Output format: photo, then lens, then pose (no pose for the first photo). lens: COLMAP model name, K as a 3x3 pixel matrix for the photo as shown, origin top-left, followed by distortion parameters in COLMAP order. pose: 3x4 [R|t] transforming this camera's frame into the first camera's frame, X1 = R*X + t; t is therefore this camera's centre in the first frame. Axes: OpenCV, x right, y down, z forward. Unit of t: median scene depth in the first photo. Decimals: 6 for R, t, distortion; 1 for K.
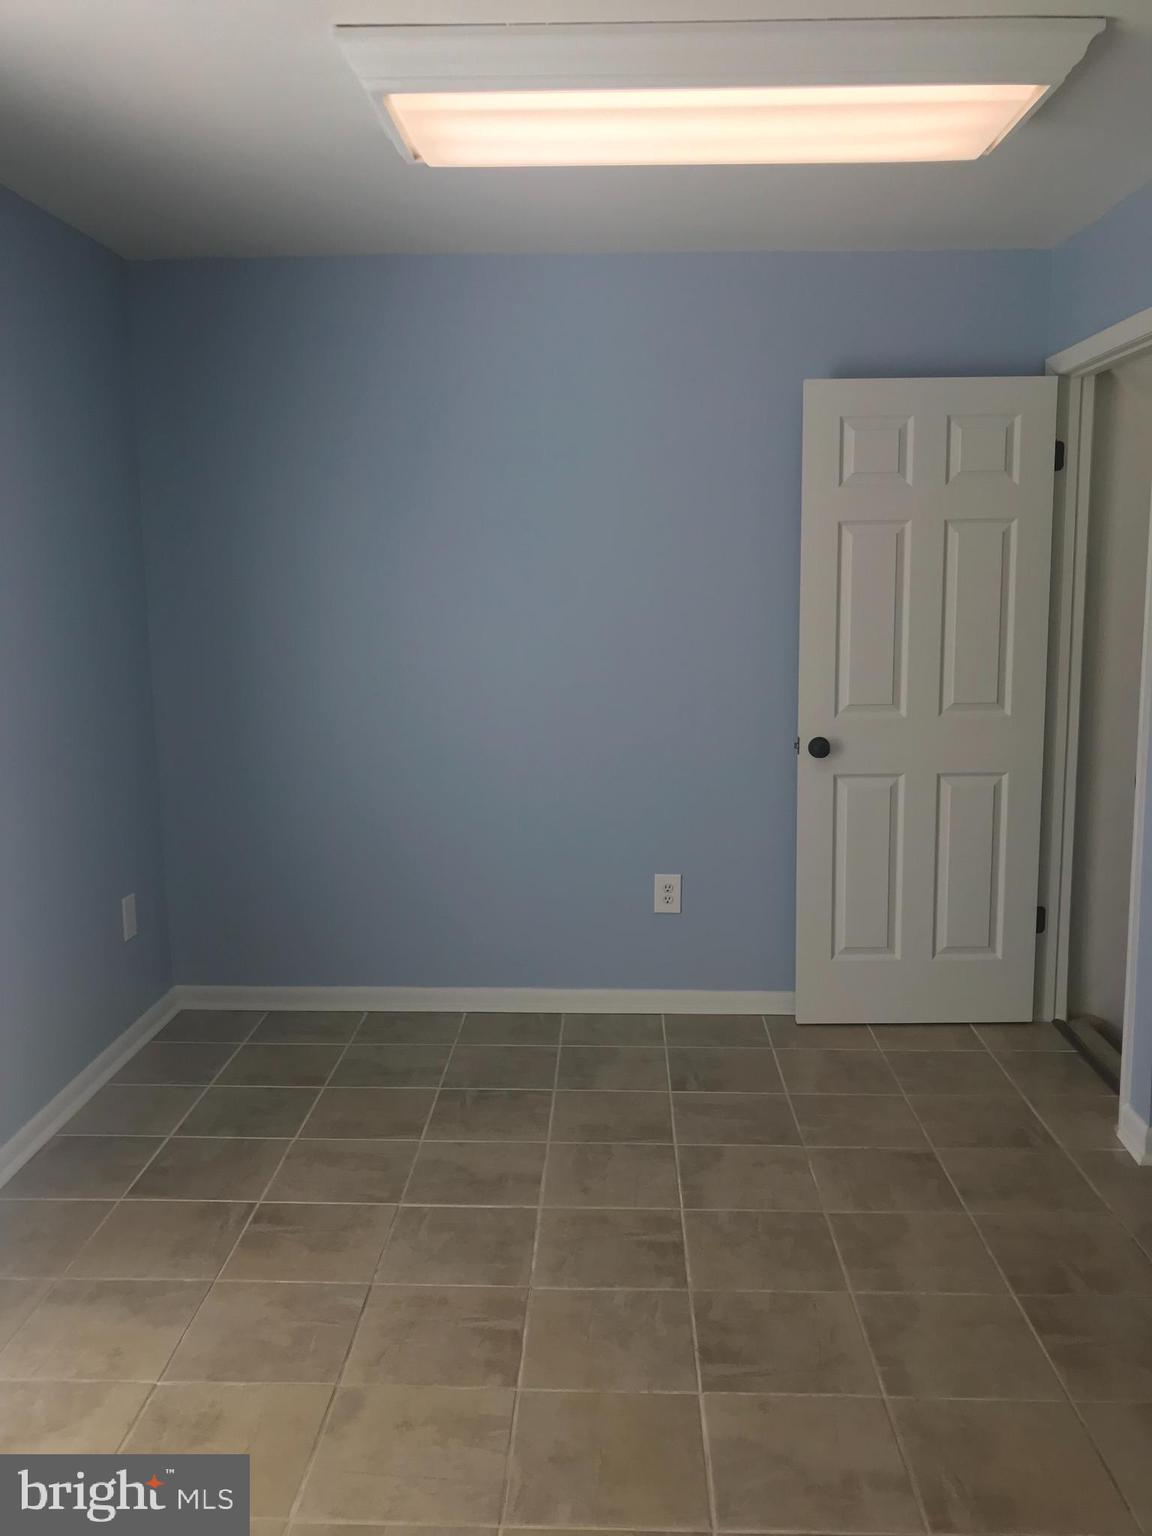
lens RADIAL K [[1255.8, 0, 578.9], [0, 1255.8, 765.2], [0, 0, 1]] dist [0.002124, -0.000707]
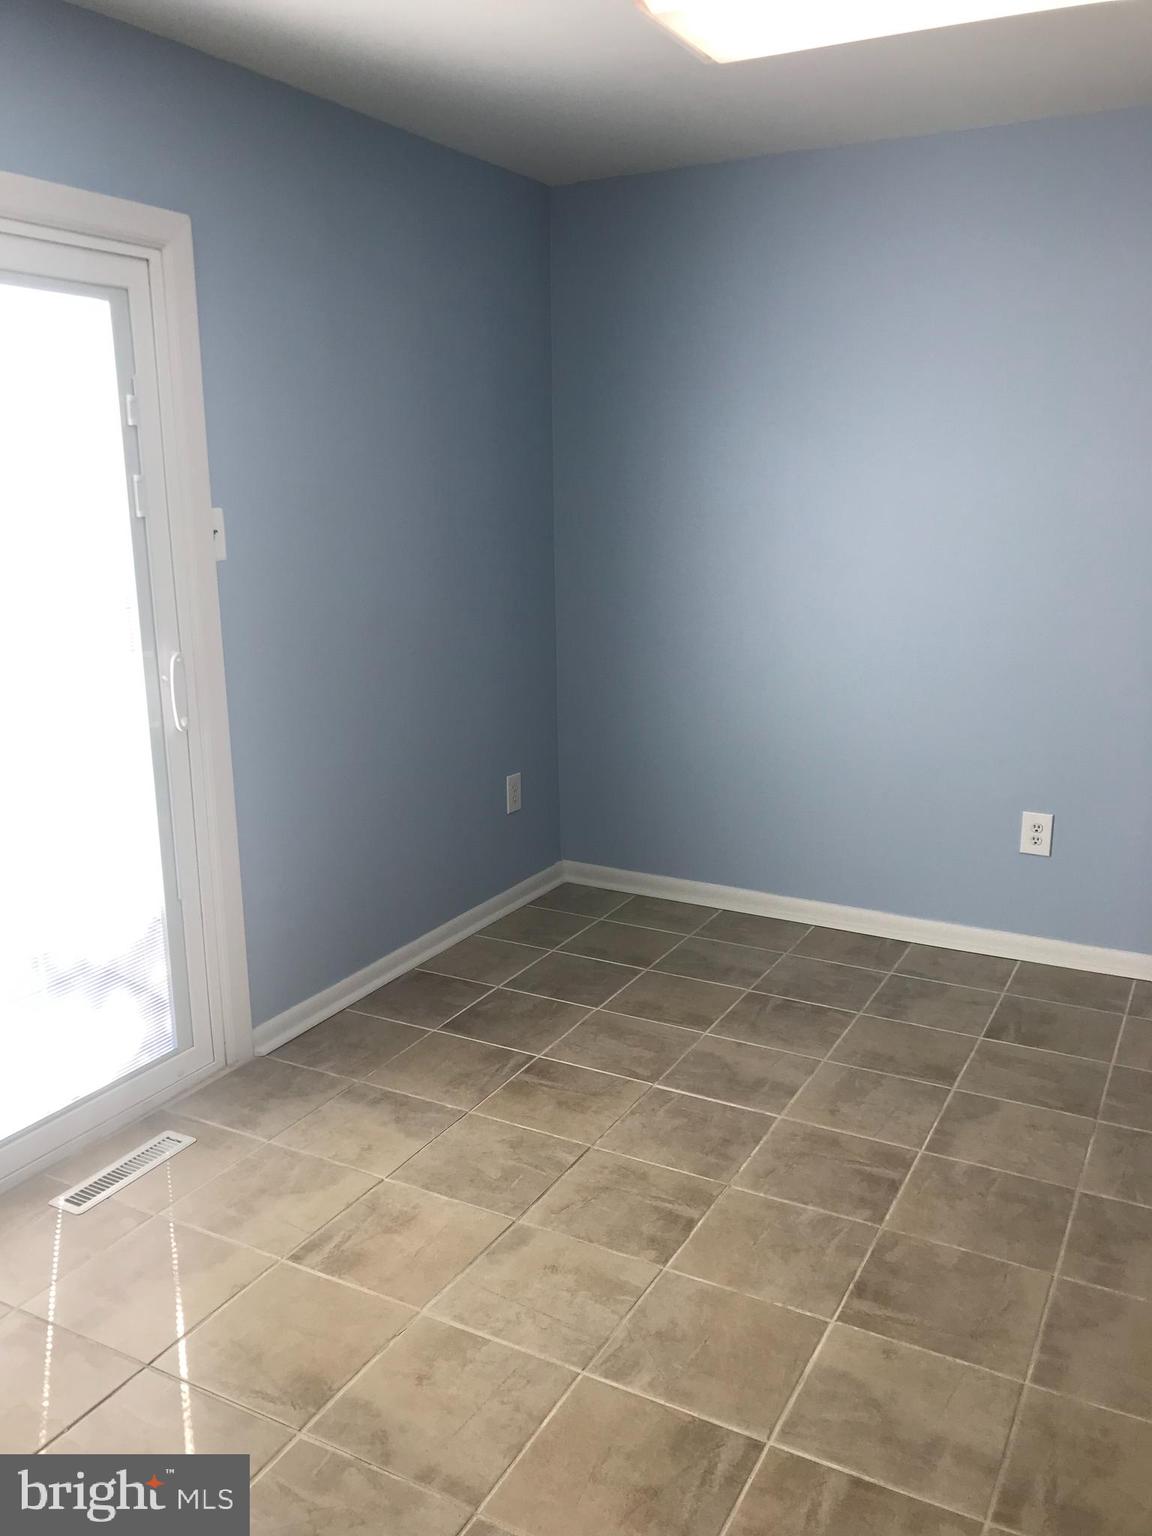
lens RADIAL K [[1255.8, 0, 584.6], [0, 1255.8, 764.1], [0, 0, 1]] dist [0.002124, -0.000707]
pose [[0.897710, 0.102942, -0.428392, 0.242336], [-0.070797, 0.993390, 0.090353, -0.013851], [0.434861, -0.050782, 0.899064, 0.029957]]
